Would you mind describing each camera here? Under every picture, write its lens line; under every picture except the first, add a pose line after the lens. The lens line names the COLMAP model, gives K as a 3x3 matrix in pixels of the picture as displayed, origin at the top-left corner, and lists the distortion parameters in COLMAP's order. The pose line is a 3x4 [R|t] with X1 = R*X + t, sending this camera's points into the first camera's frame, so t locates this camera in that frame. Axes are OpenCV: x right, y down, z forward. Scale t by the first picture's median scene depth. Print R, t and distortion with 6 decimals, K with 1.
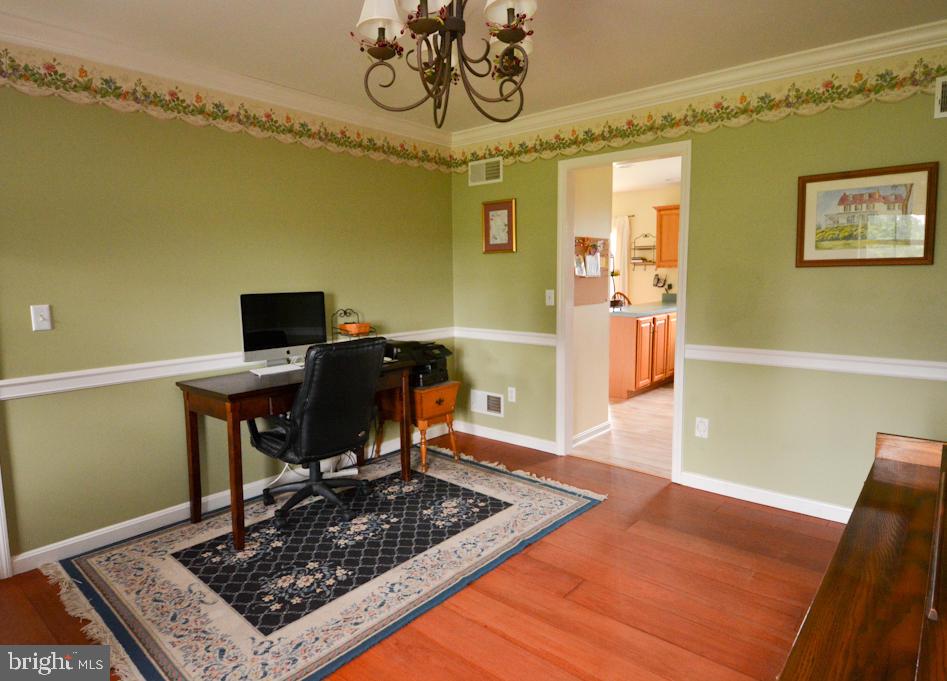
lens RADIAL K [[558.5, 0, 473.0], [0, 558.5, 333.5], [0, 0, 1]] dist [-0.007415, -0.002200]
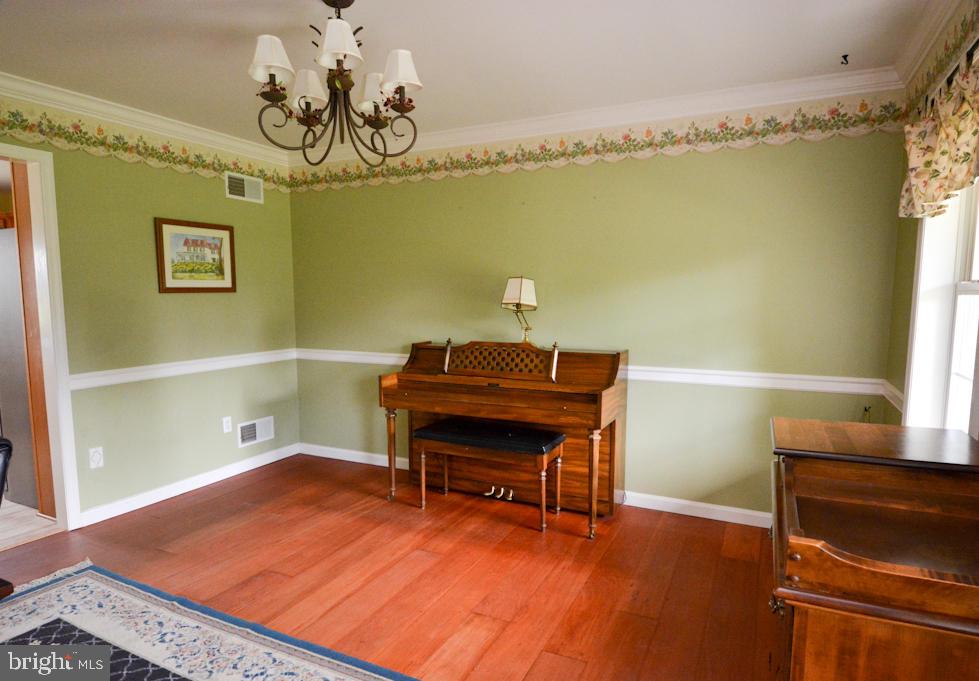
lens RADIAL K [[583.0, 0, 490.6], [0, 583.0, 348.8], [0, 0, 1]] dist [0.014133, -0.004977]
pose [[-0.251171, -0.089576, 0.963789, -0.847098], [0.100129, 0.987962, 0.117917, -0.080437], [-0.962750, 0.126121, -0.239178, 0.653698]]
